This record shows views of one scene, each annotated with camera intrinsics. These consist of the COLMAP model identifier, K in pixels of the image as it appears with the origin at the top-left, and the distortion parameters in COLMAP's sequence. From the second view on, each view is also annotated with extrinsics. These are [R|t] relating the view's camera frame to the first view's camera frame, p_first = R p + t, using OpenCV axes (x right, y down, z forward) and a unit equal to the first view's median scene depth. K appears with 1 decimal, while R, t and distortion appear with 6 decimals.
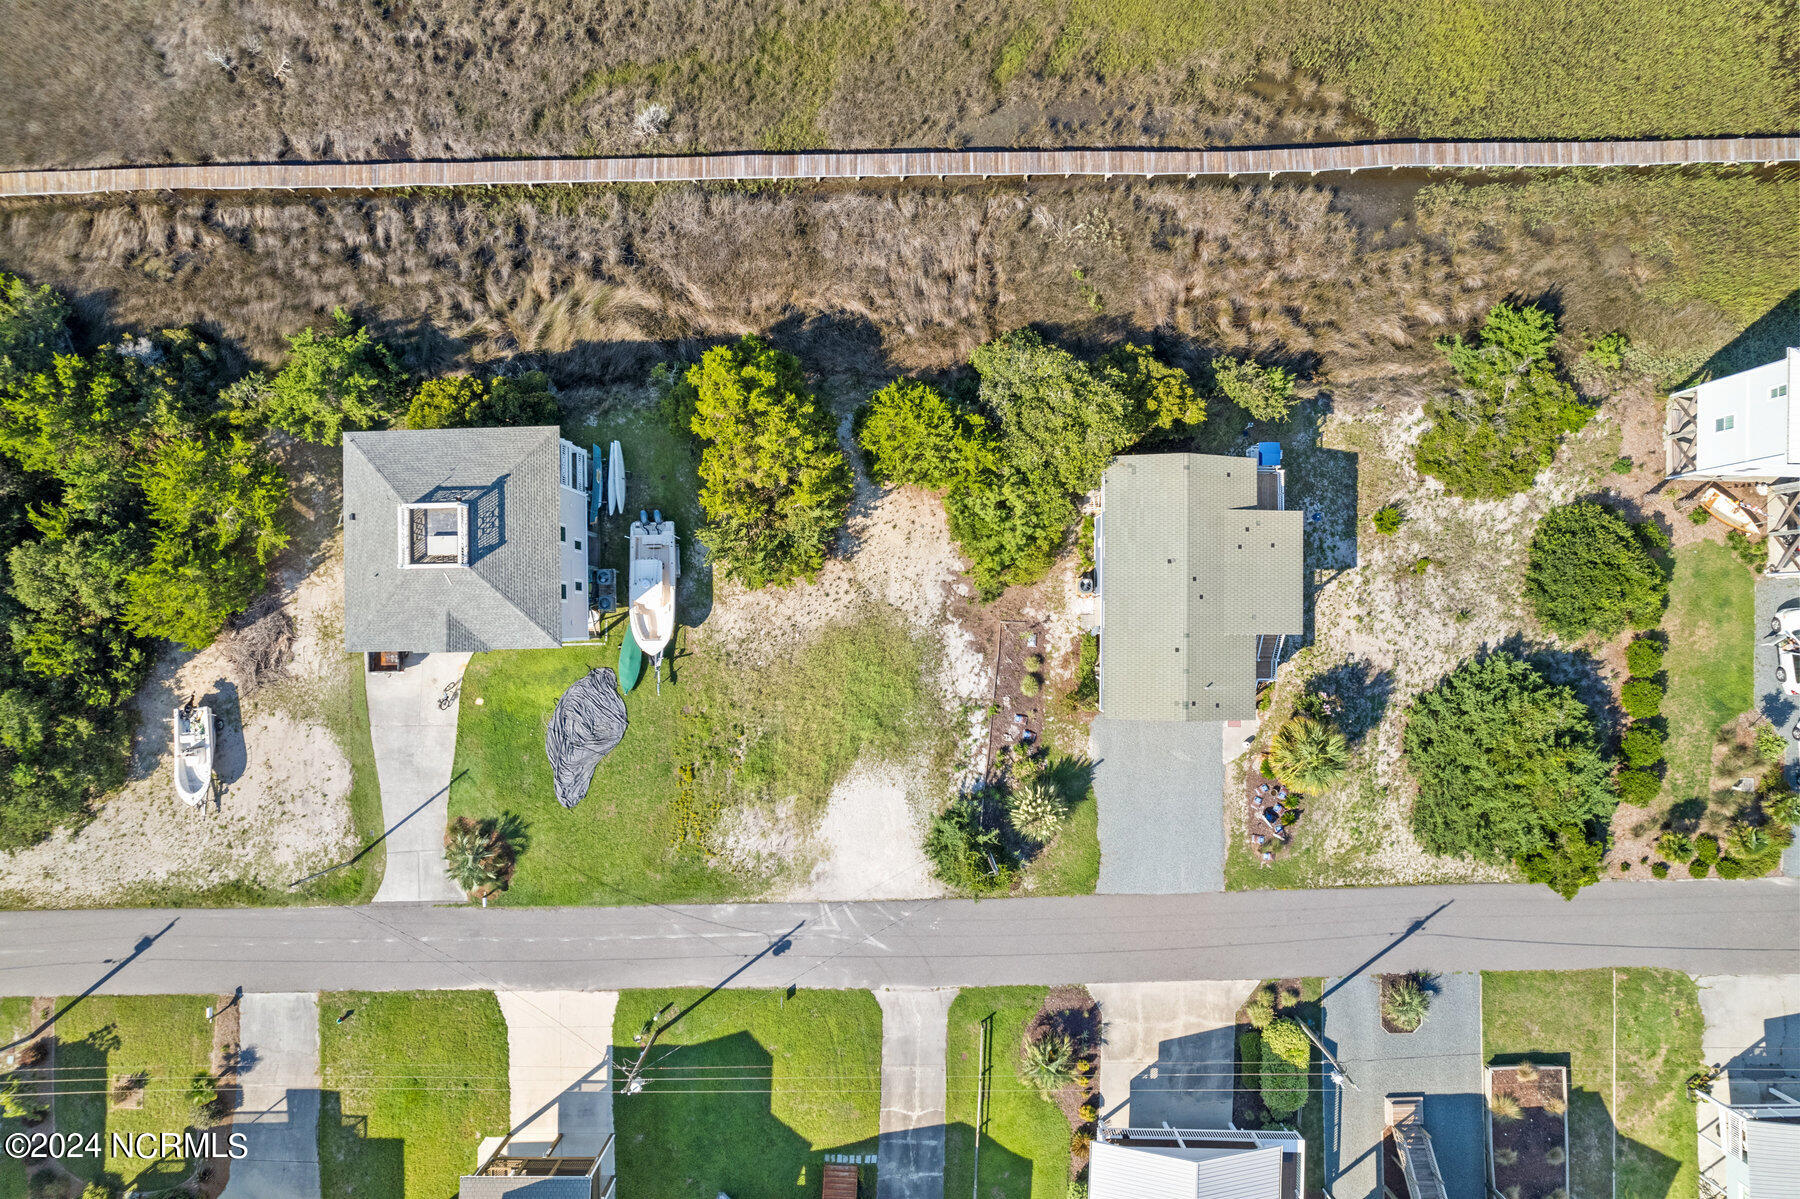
lens RADIAL K [[1149.1, 0, 893.3], [0, 1149.1, 602.1], [0, 0, 1]] dist [-0.079078, 0.071810]
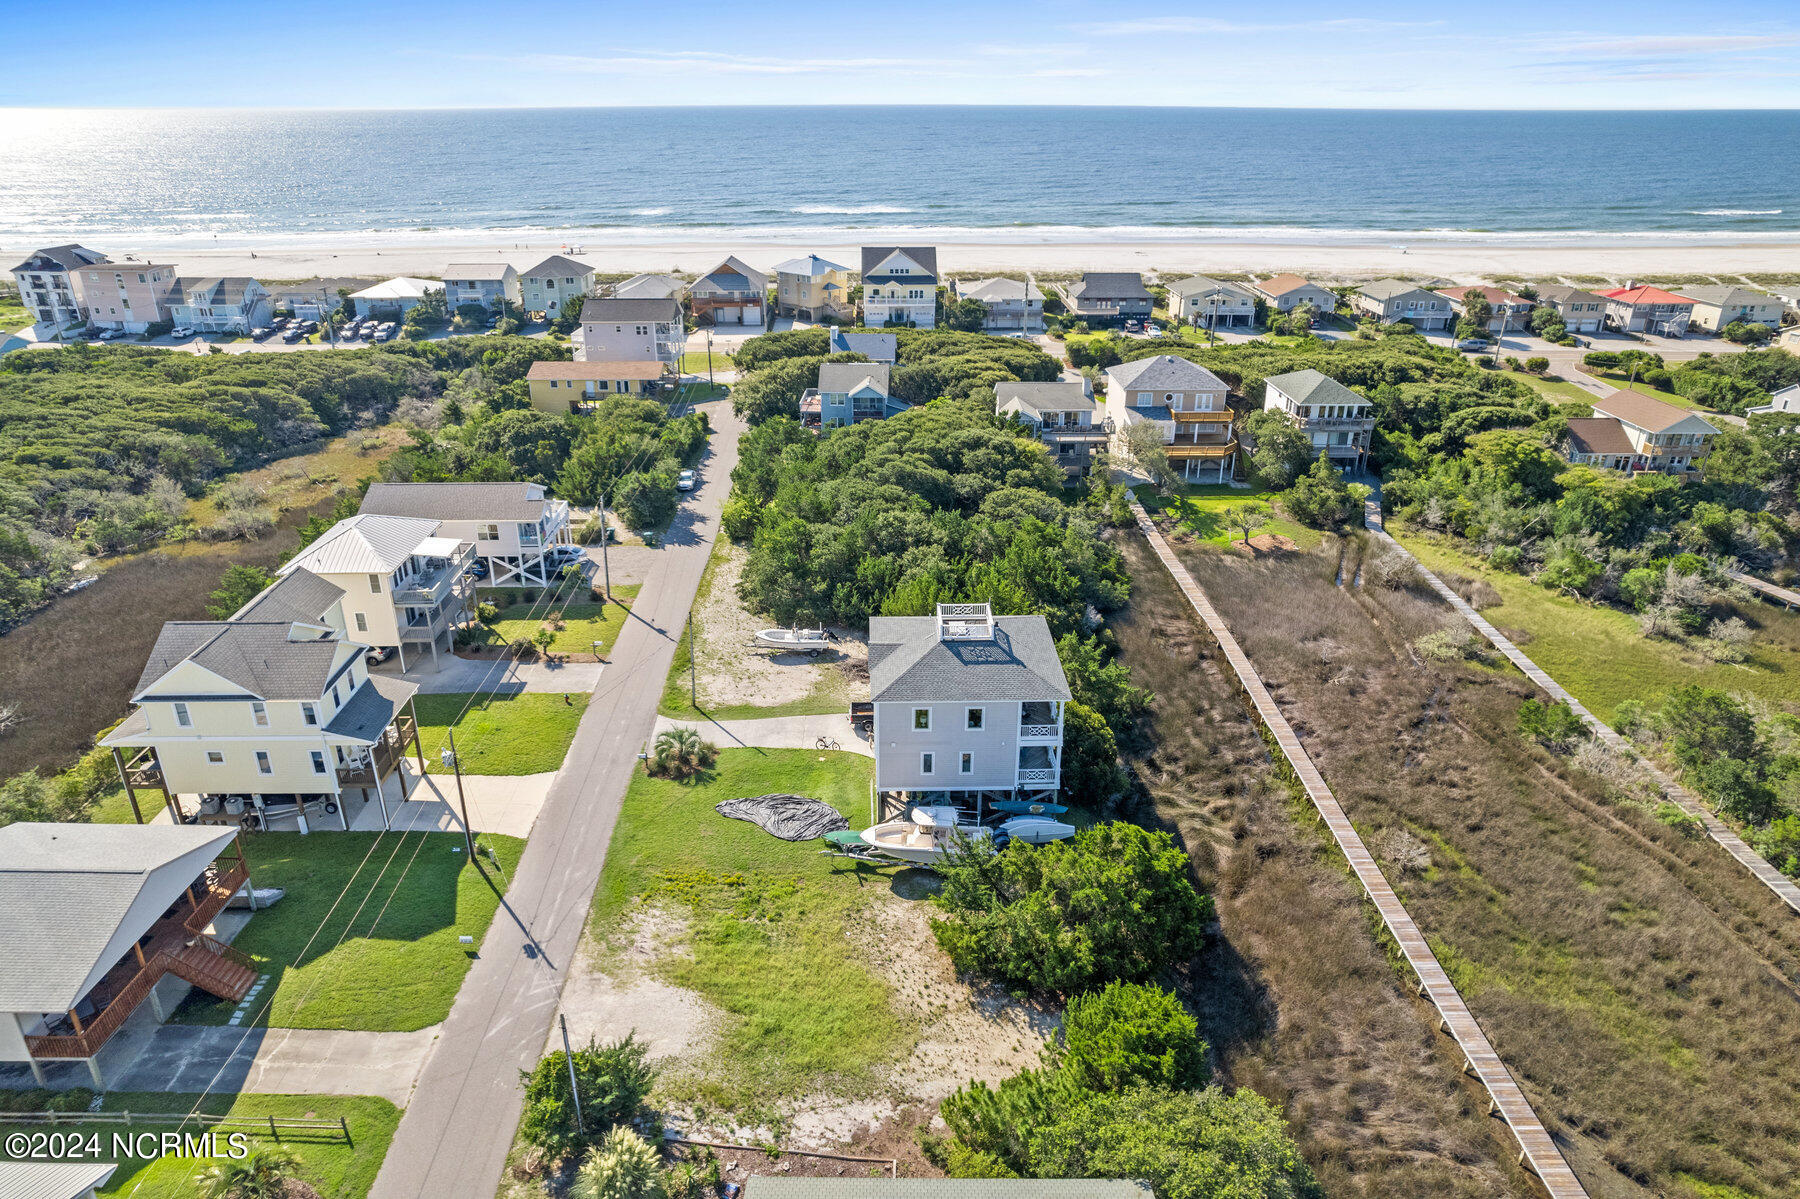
lens RADIAL K [[1149.1, 0, 893.3], [0, 1149.1, 602.1], [0, 0, 1]] dist [-0.079078, 0.071810]
pose [[0.001000, 0.420057, -0.907497, 0.585792], [-0.999756, 0.020438, 0.008358, 0.005232], [0.022058, 0.907268, 0.419975, 0.392195]]
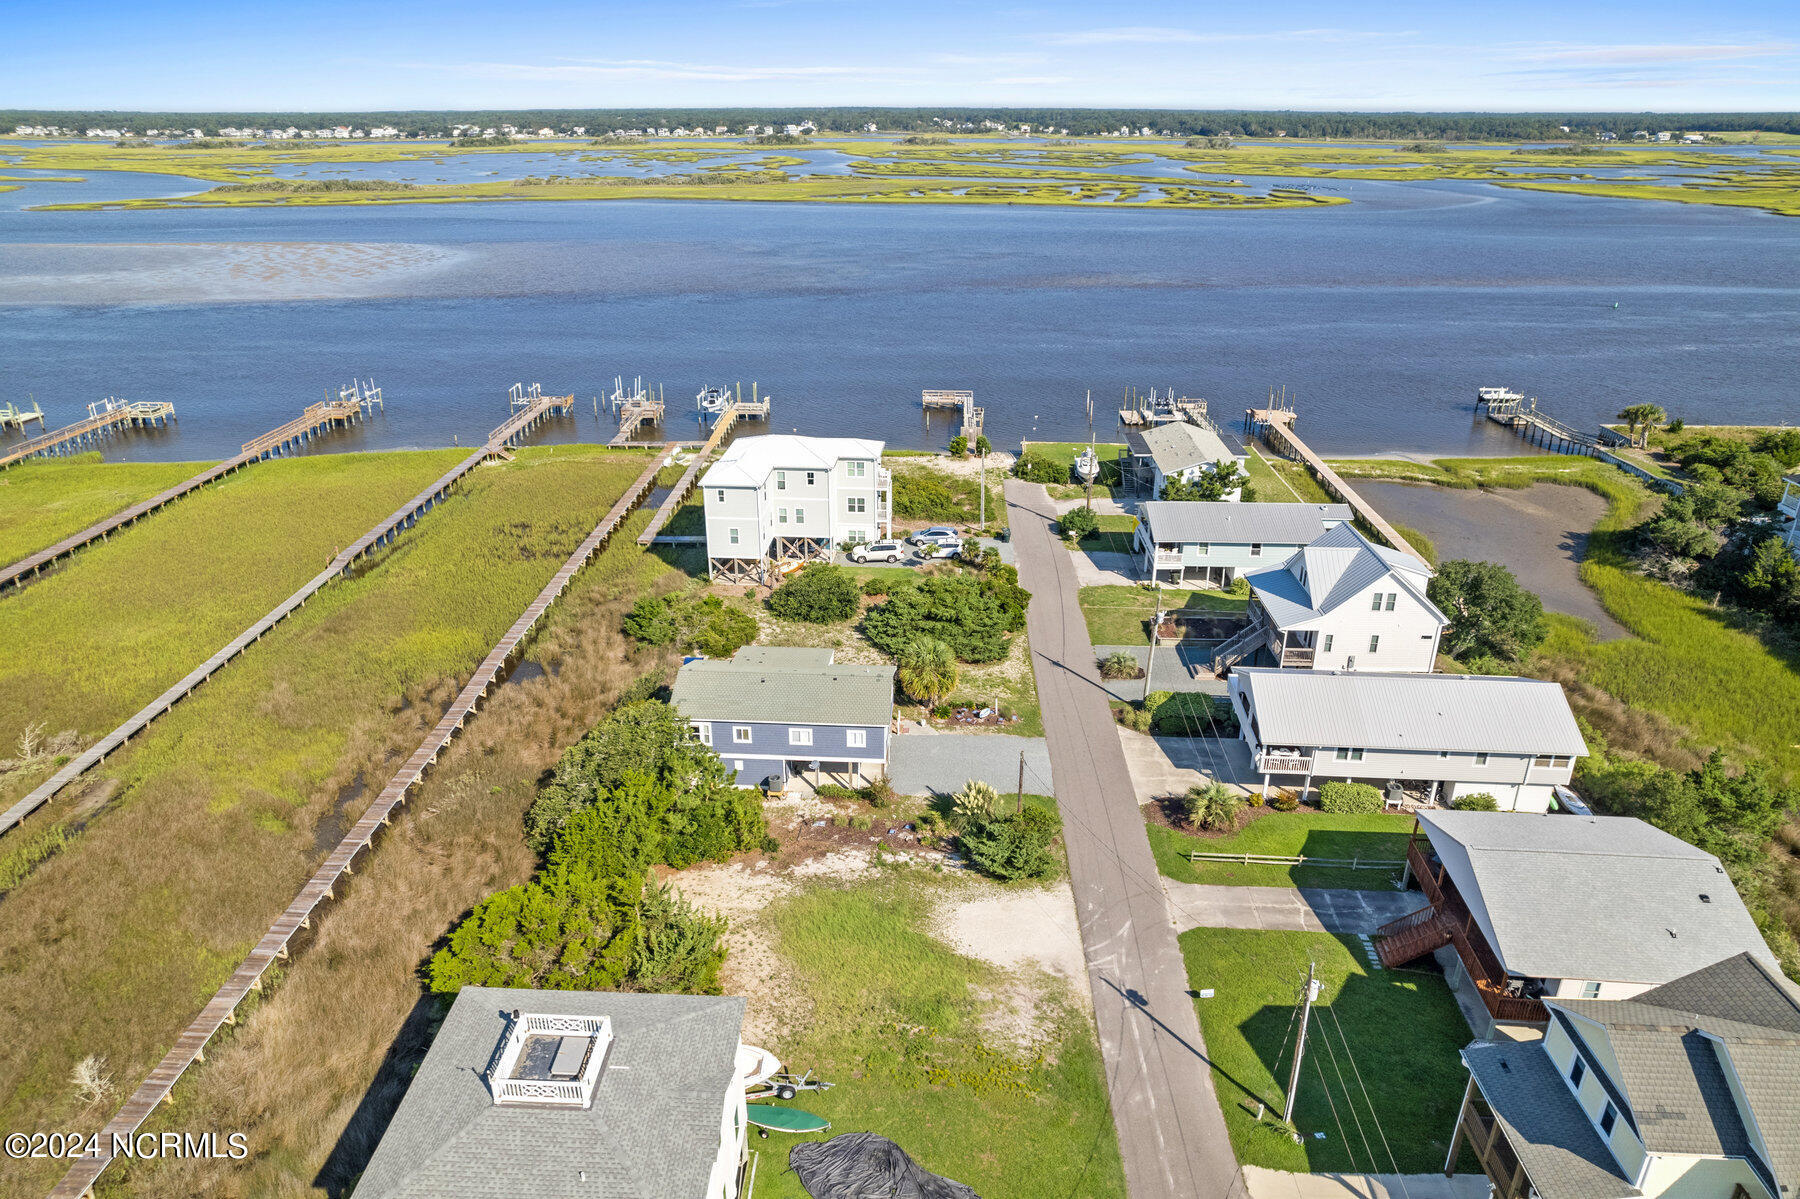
lens RADIAL K [[1149.1, 0, 893.3], [0, 1149.1, 602.1], [0, 0, 1]] dist [-0.079078, 0.071810]
pose [[0.054310, -0.384934, 0.921345, -0.774127], [0.998225, 0.043517, -0.040660, 0.136087], [-0.024443, 0.921918, 0.386614, 0.399843]]
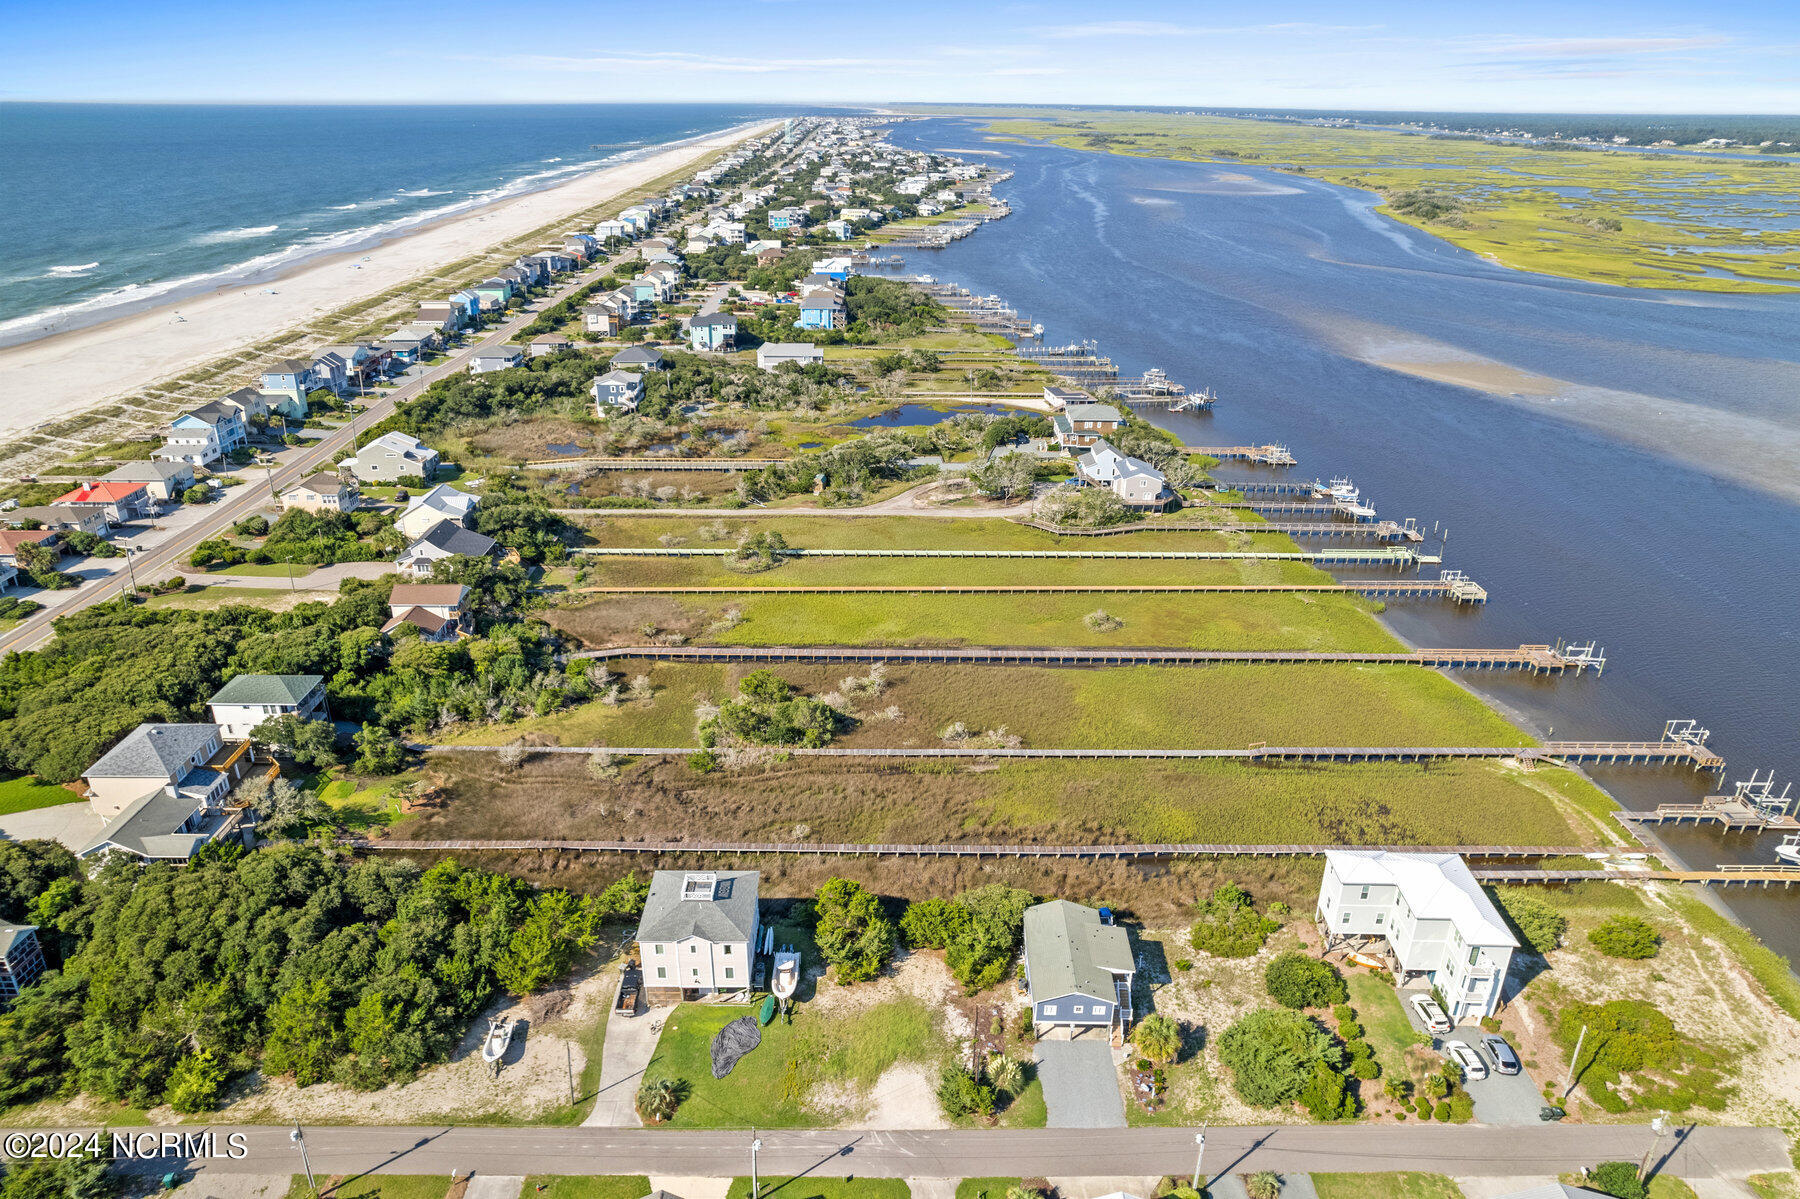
lens RADIAL K [[1152.2, 0, 893.1], [0, 1152.2, 599.6], [0, 0, 1]] dist [-0.080837, 0.072841]
pose [[0.999666, 0.025828, -0.001206, -0.050432], [-0.012057, 0.424373, -0.905407, 1.358319], [-0.022873, 0.905119, 0.424542, -0.317246]]
